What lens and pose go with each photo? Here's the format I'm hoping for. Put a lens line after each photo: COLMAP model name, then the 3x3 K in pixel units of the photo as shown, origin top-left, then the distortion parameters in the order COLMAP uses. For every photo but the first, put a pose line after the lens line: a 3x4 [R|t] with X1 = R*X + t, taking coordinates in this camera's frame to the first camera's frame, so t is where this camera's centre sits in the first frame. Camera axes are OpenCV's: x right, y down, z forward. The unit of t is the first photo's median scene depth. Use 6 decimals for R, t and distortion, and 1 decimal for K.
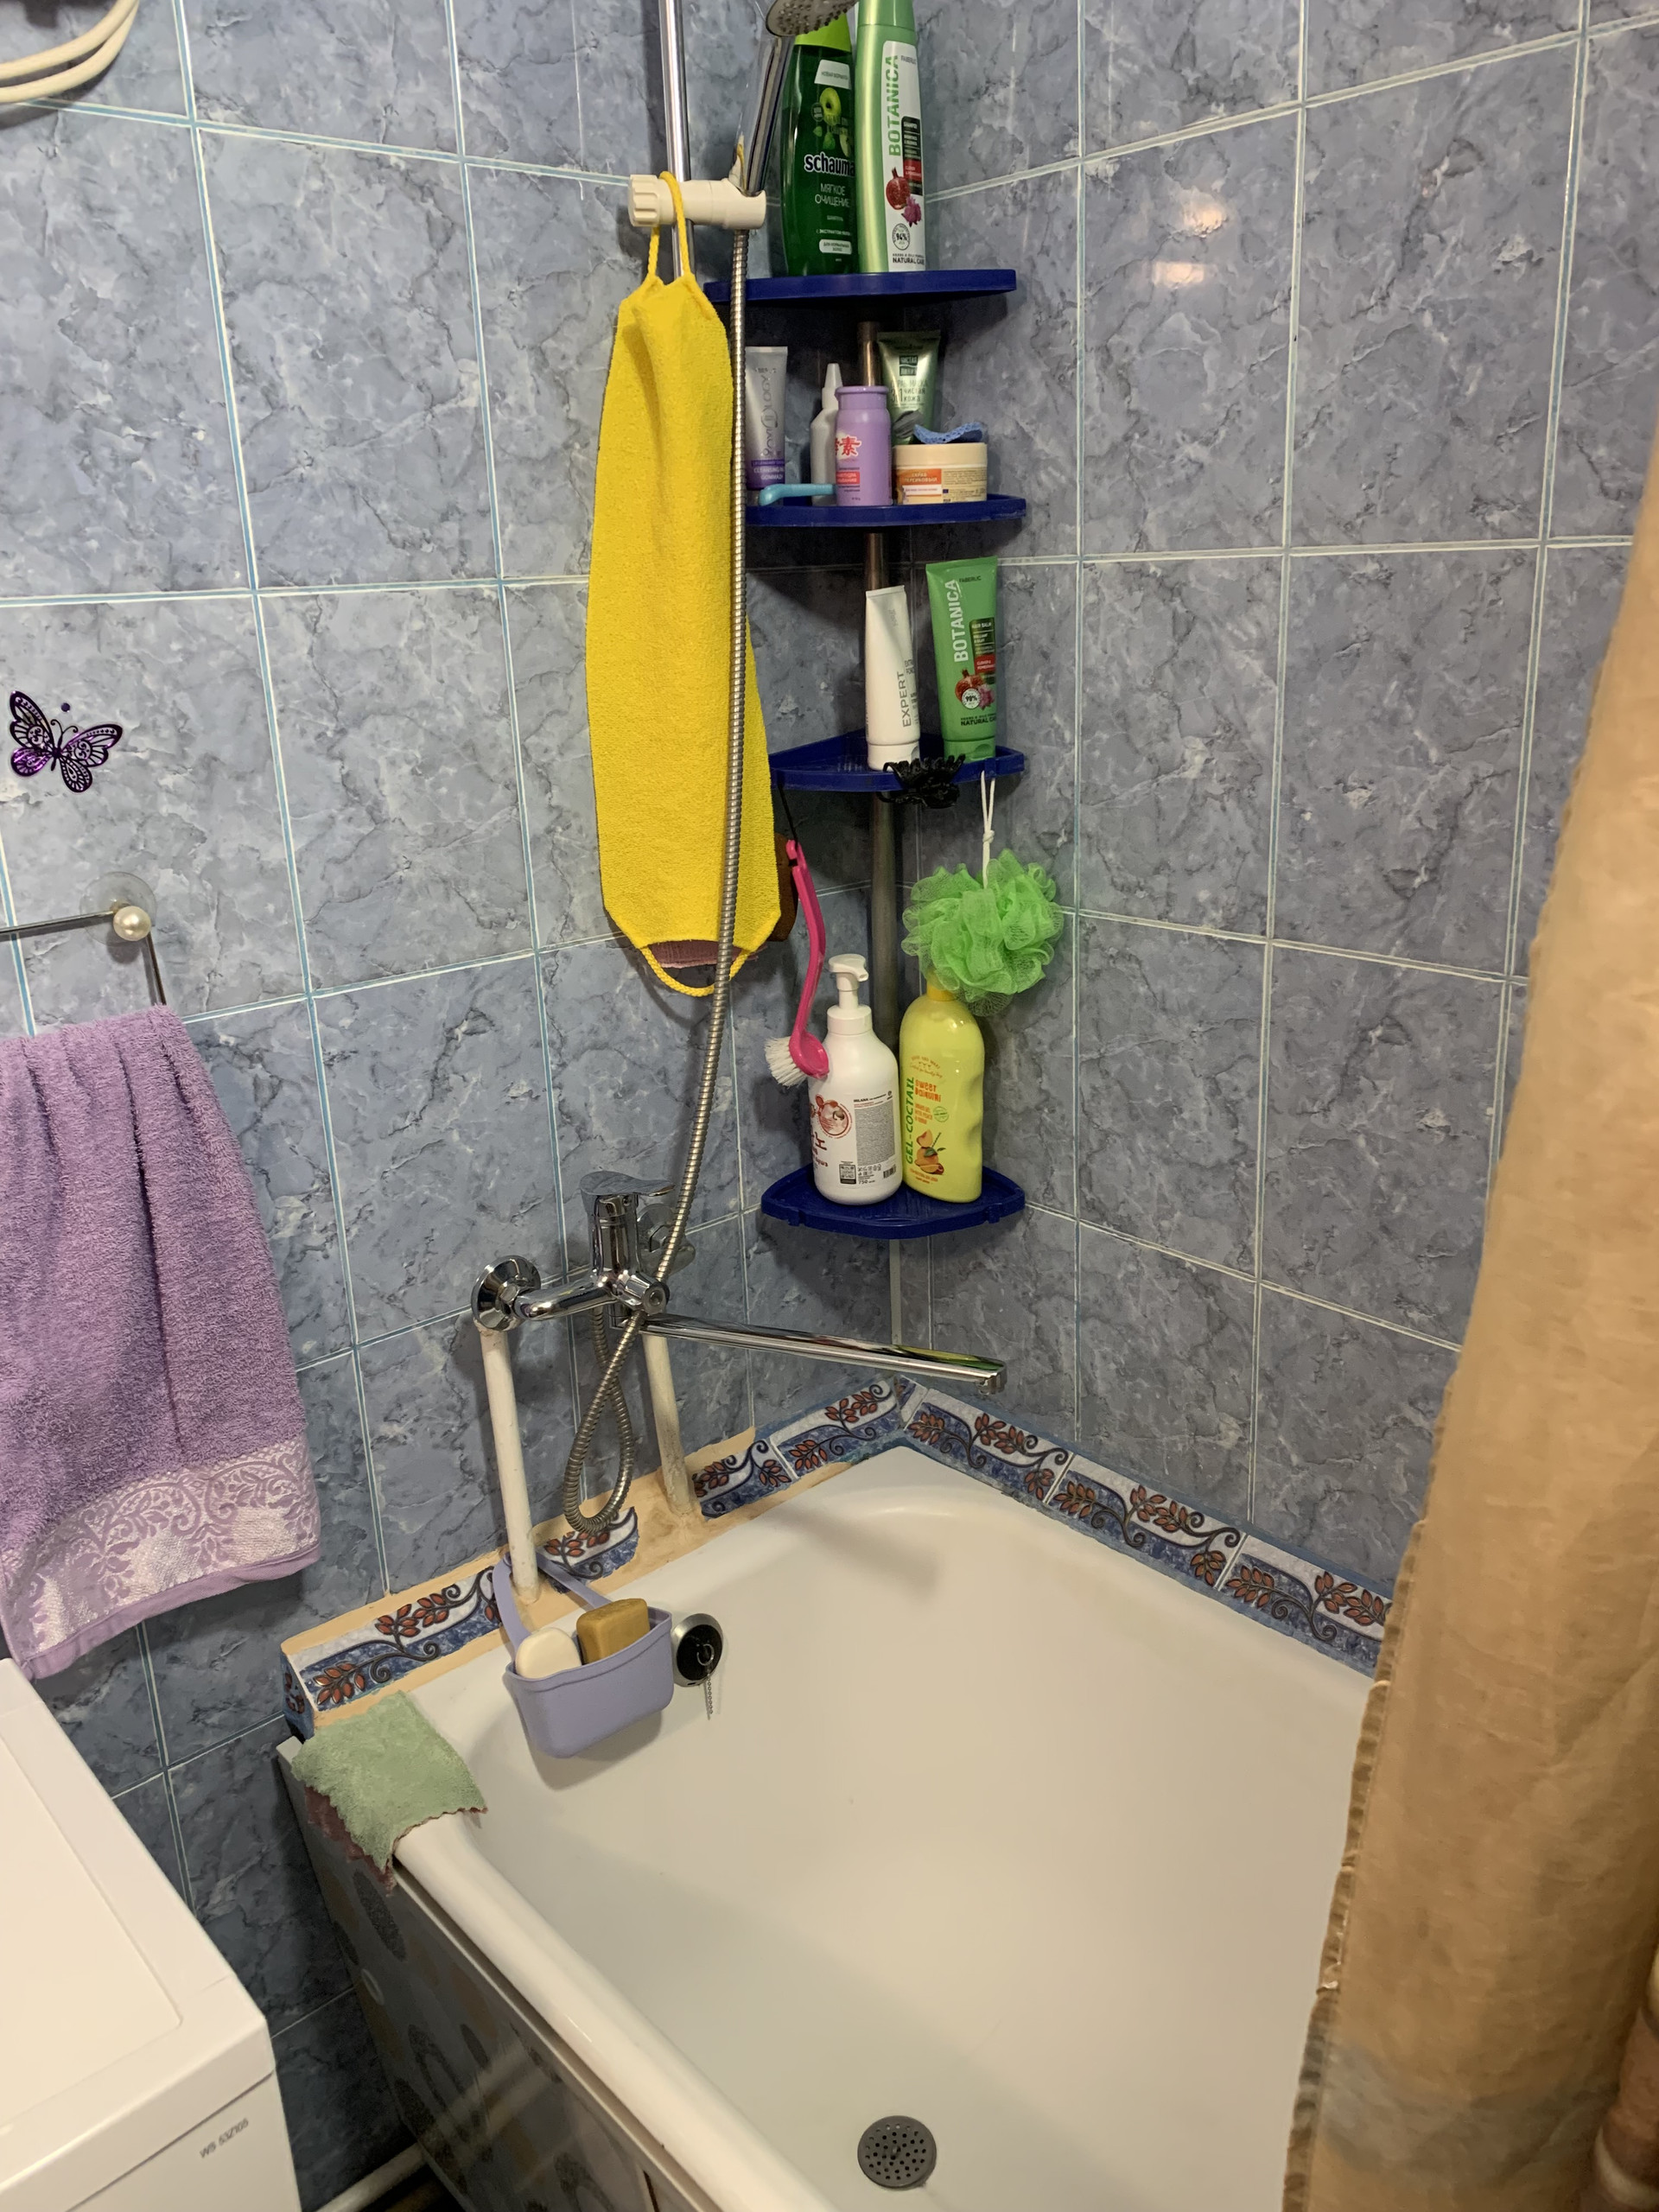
lens RADIAL K [[1683.5, 0, 853.7], [0, 1683.5, 1075.9], [0, 0, 1]] dist [0.039573, -0.050006]
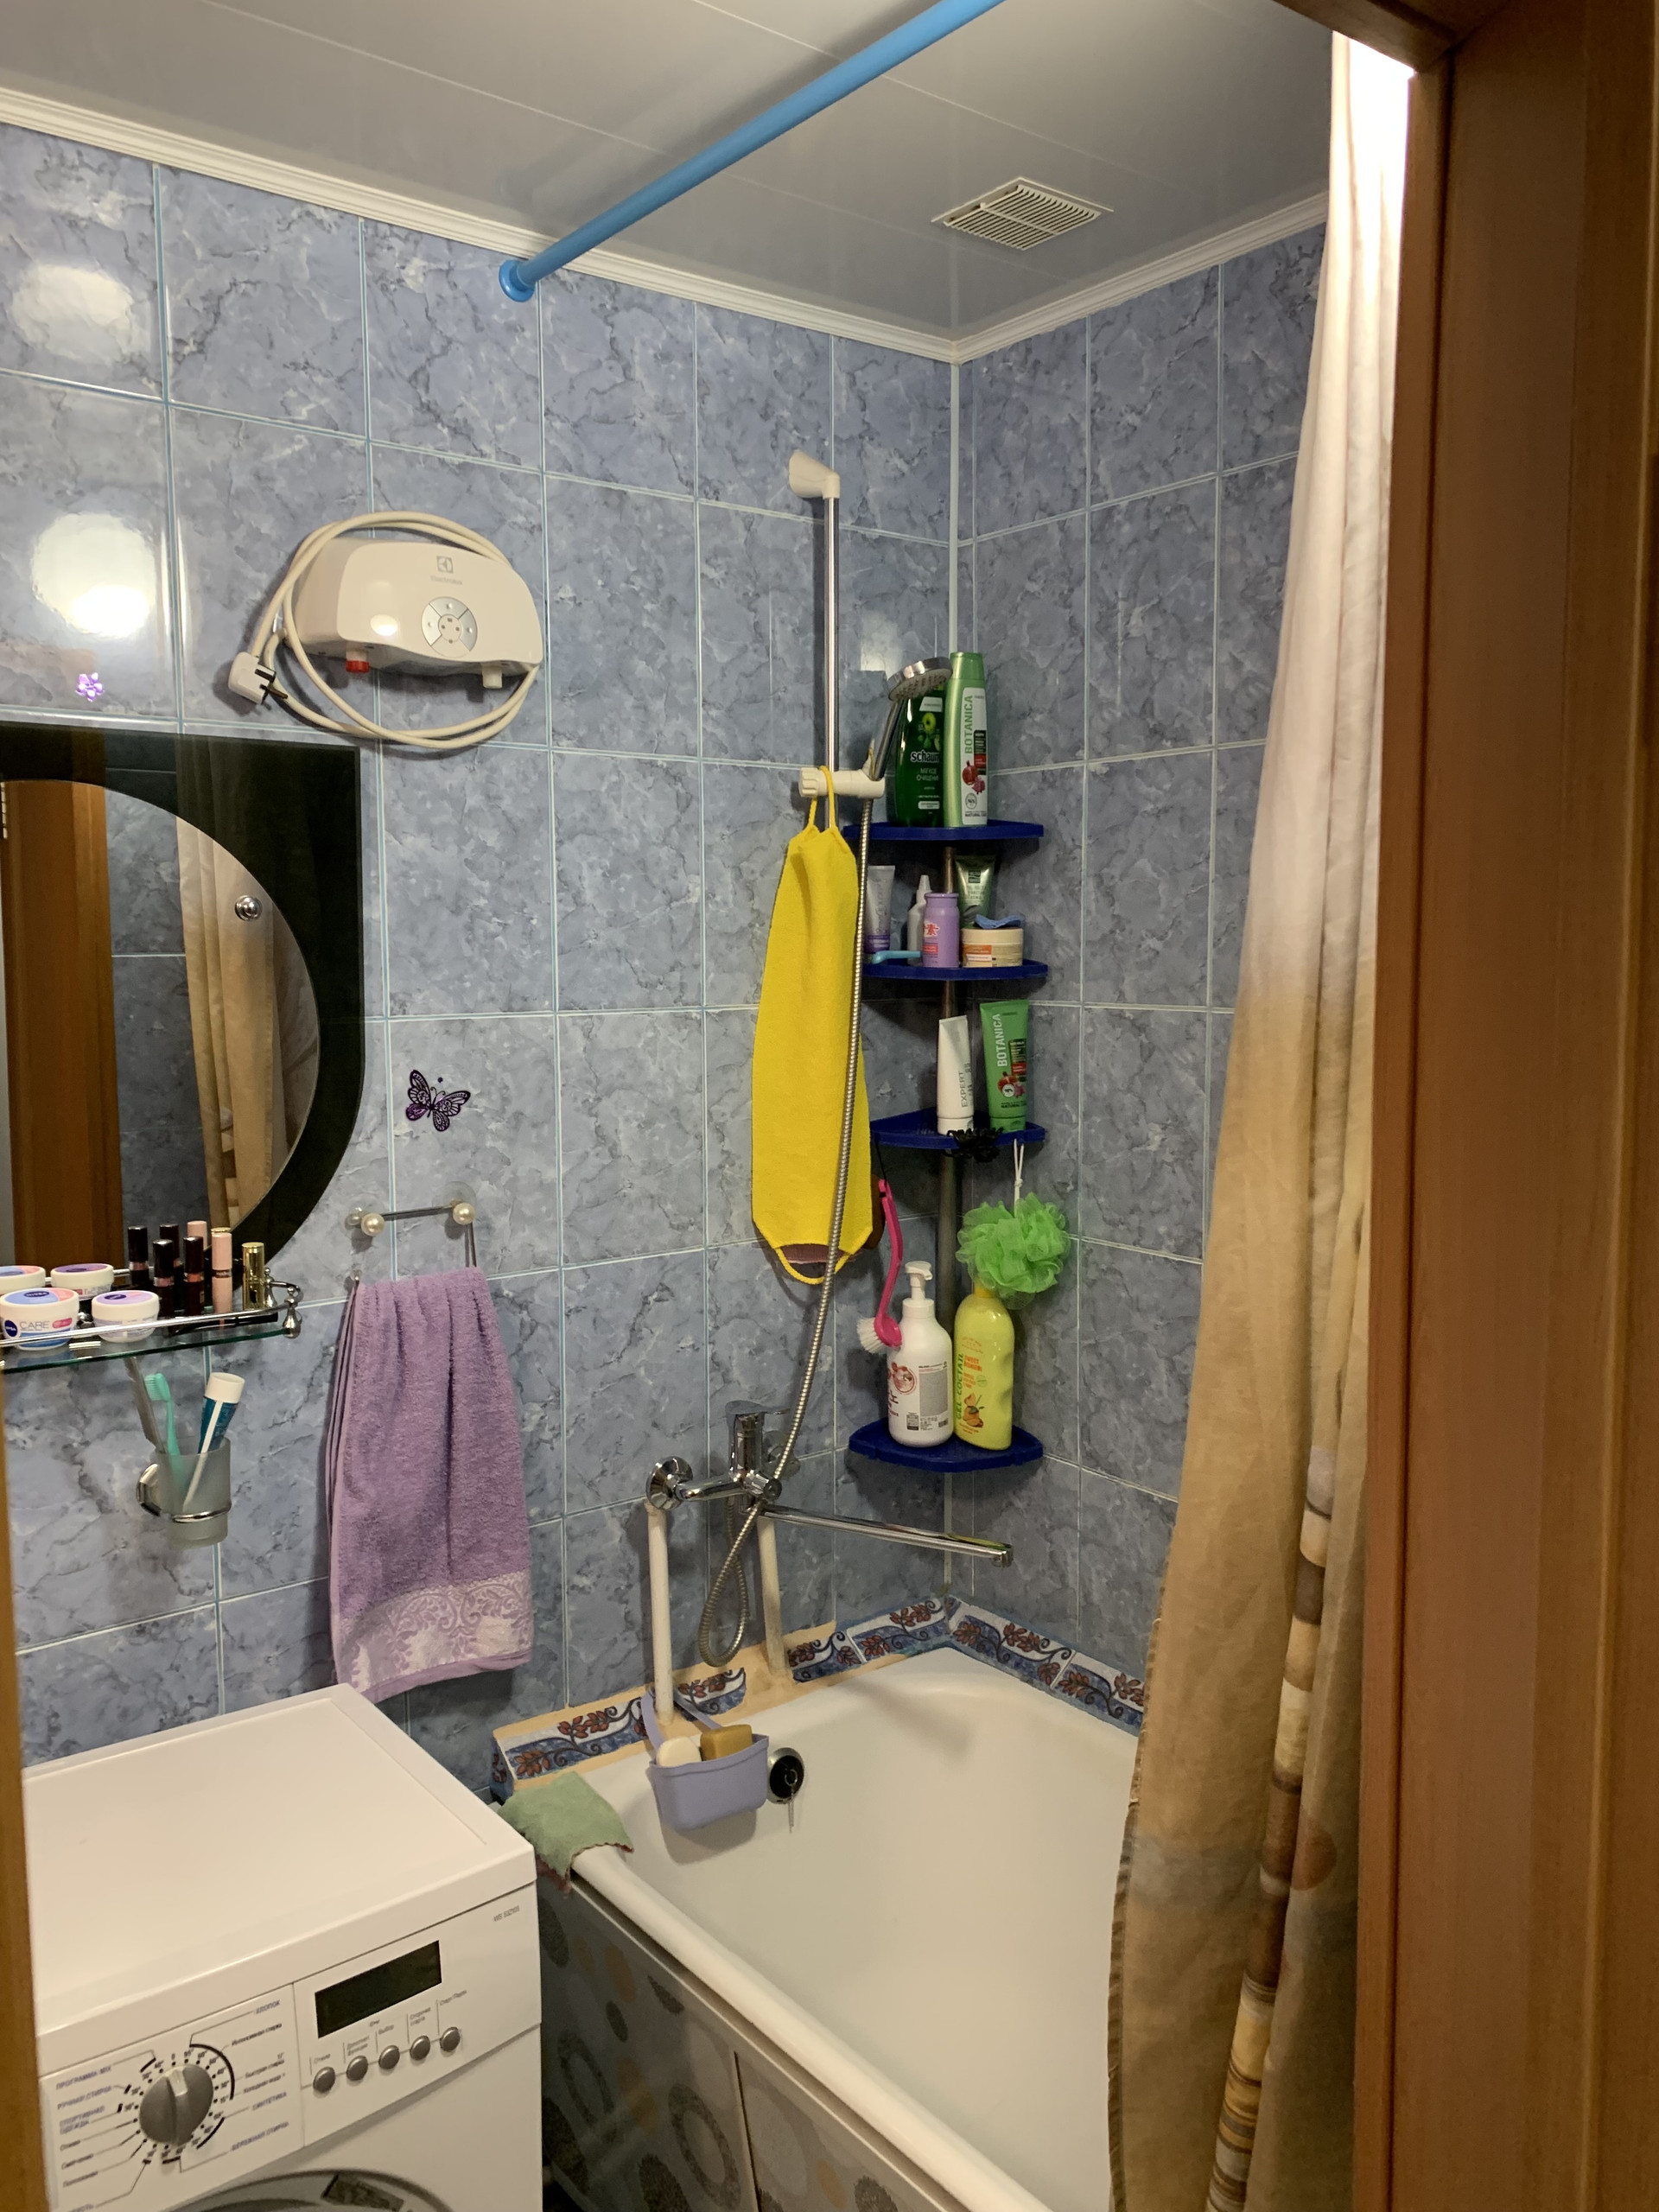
lens RADIAL K [[1683.5, 0, 837.0], [0, 1683.5, 1107.8], [0, 0, 1]] dist [0.039573, -0.050006]
pose [[0.996406, 0.039673, -0.074840, 0.032789], [-0.052962, 0.981326, -0.184916, 0.076010], [0.066106, 0.188215, 0.979901, -0.480342]]
